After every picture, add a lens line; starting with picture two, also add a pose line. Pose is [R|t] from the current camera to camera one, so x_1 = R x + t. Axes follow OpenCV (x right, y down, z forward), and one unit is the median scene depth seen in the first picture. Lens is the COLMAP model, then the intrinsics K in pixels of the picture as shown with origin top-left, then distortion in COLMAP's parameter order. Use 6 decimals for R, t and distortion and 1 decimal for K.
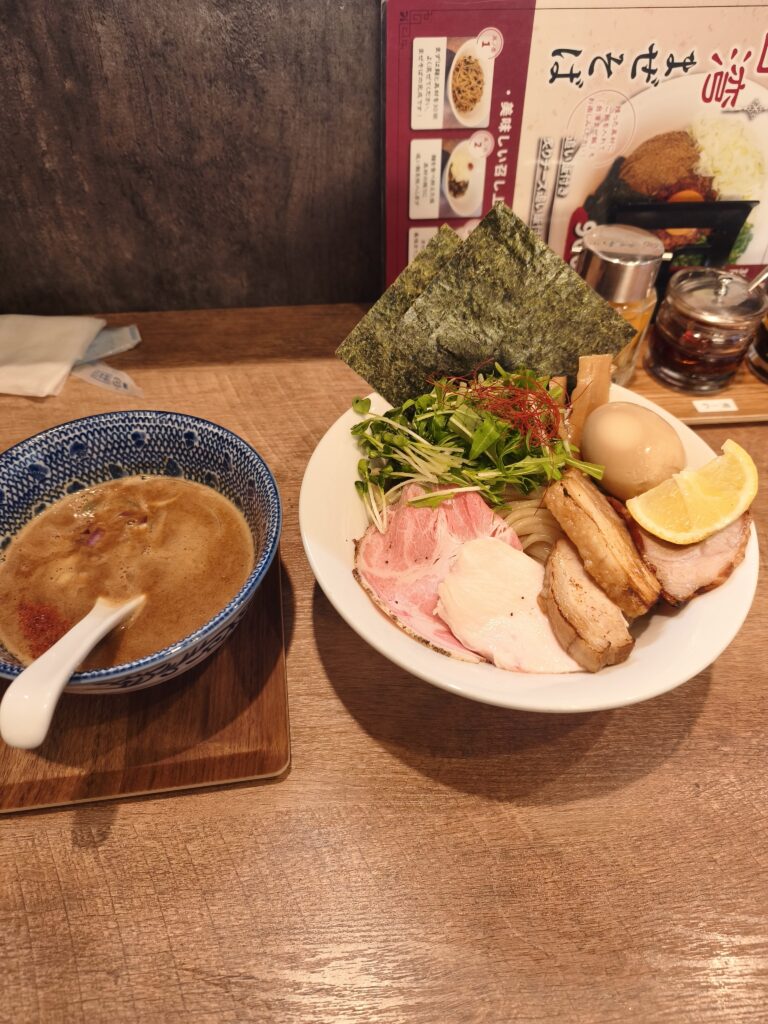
lens RADIAL K [[712.8, 0, 383.0], [0, 712.8, 507.5], [0, 0, 1]] dist [-0.002502, -0.001148]
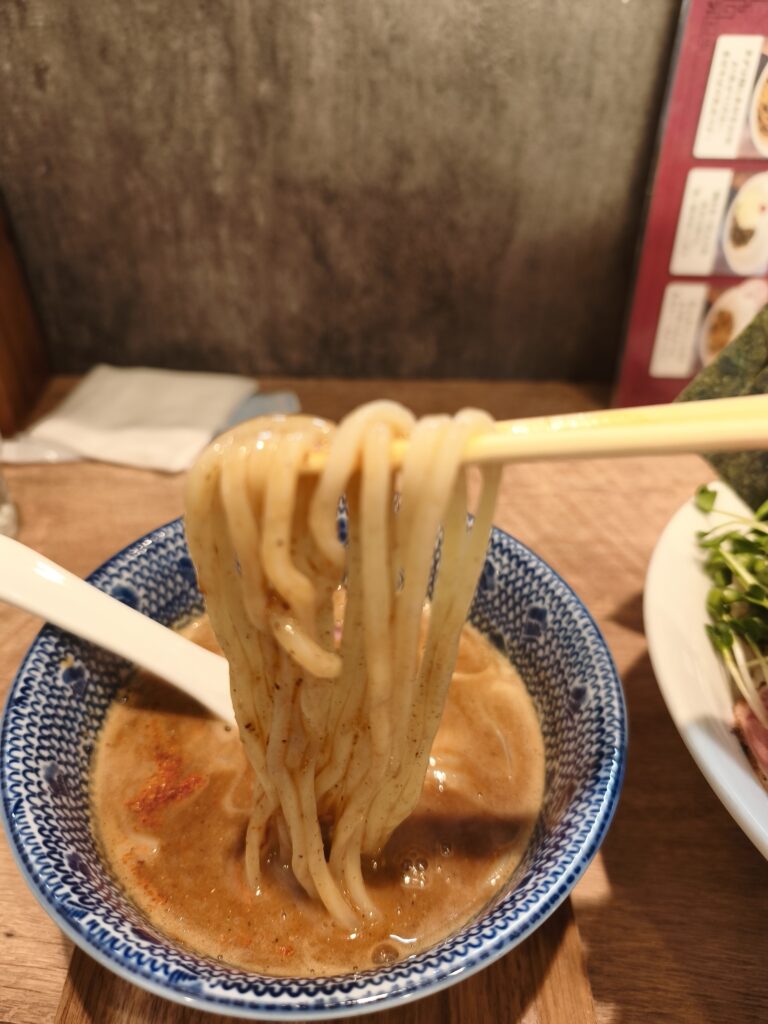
lens RADIAL K [[721.1, 0, 374.9], [0, 721.1, 509.3], [0, 0, 1]] dist [-0.013745, -0.006800]
pose [[0.994387, 0.064568, -0.083820, -0.260025], [-0.077751, 0.983226, -0.164991, -0.008873], [0.071761, 0.170582, 0.982727, 0.355195]]
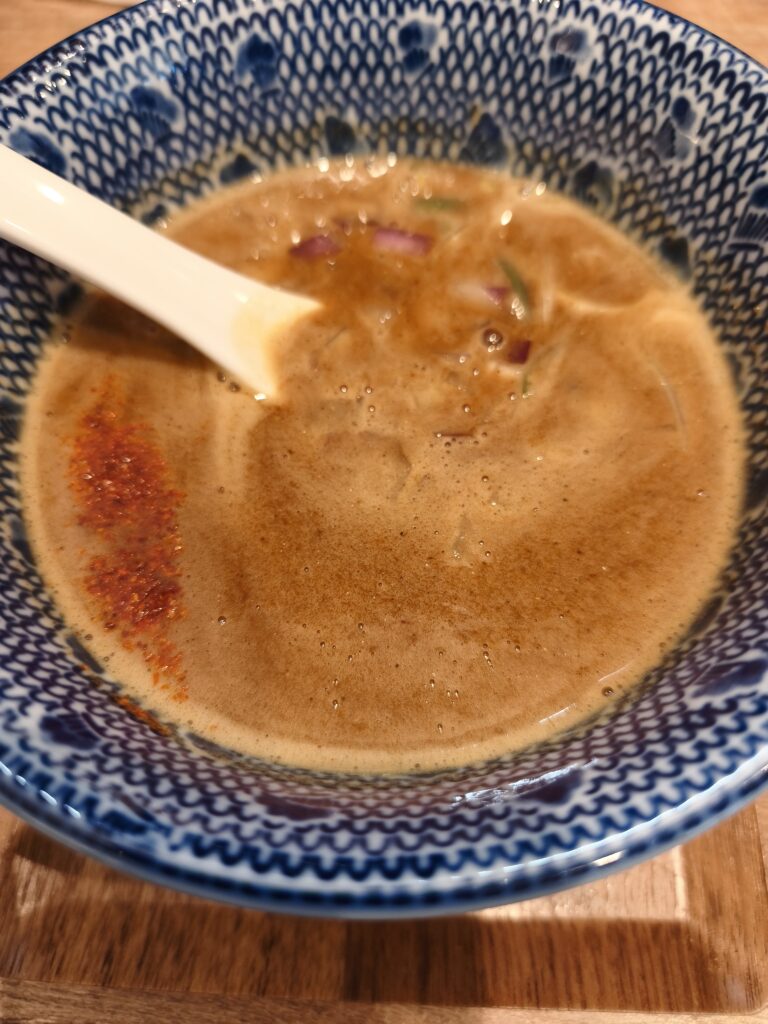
lens RADIAL K [[787.9, 0, 376.0], [0, 787.9, 483.7], [0, 0, 1]] dist [-0.012811, -0.006604]
pose [[0.985214, 0.134043, -0.106701, -0.291065], [-0.102793, 0.960721, 0.257776, 0.018099], [0.137063, -0.242996, 0.960295, 0.558957]]
